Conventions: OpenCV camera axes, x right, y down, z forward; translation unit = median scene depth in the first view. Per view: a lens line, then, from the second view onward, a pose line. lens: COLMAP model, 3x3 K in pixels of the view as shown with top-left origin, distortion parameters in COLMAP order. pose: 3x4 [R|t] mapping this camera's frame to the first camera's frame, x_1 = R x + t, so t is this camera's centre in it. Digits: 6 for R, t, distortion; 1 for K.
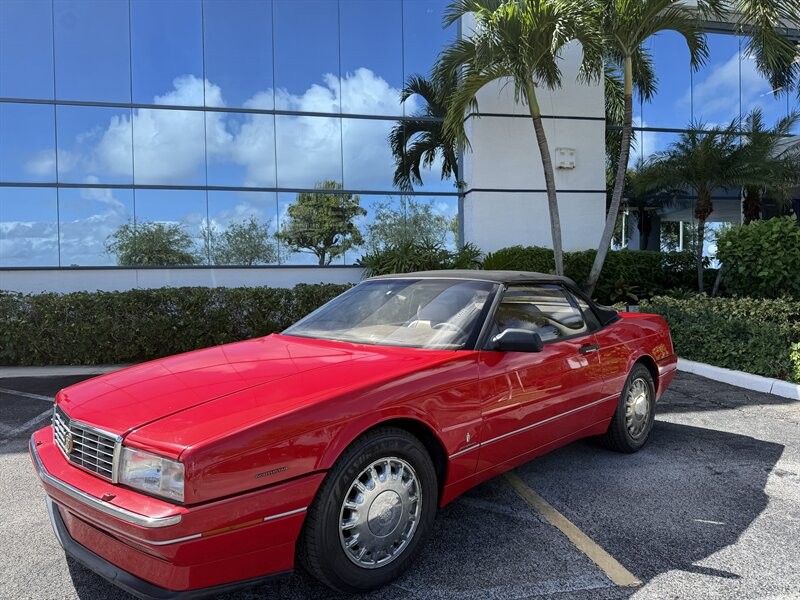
lens RADIAL K [[541.7, 0, 400.0], [0, 541.7, 293.5], [0, 0, 1]] dist [0.025097, -0.028078]
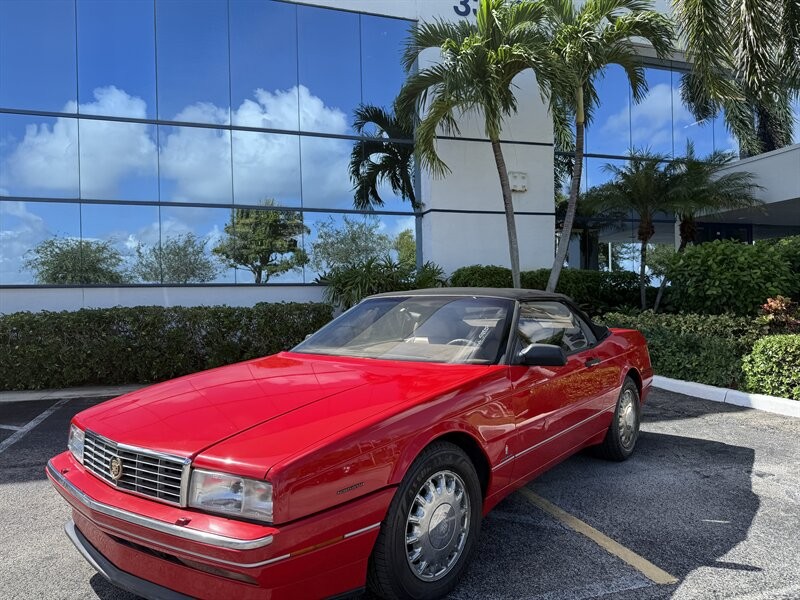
lens RADIAL K [[540.0, 0, 400.0], [0, 540.0, 300.0], [0, 0, 1]] dist [0.037055, -0.040674]
pose [[0.993516, -0.002673, 0.113659, -0.110307], [0.005220, 0.999742, -0.022115, 0.001694], [-0.113571, 0.022565, 0.993274, -0.004740]]
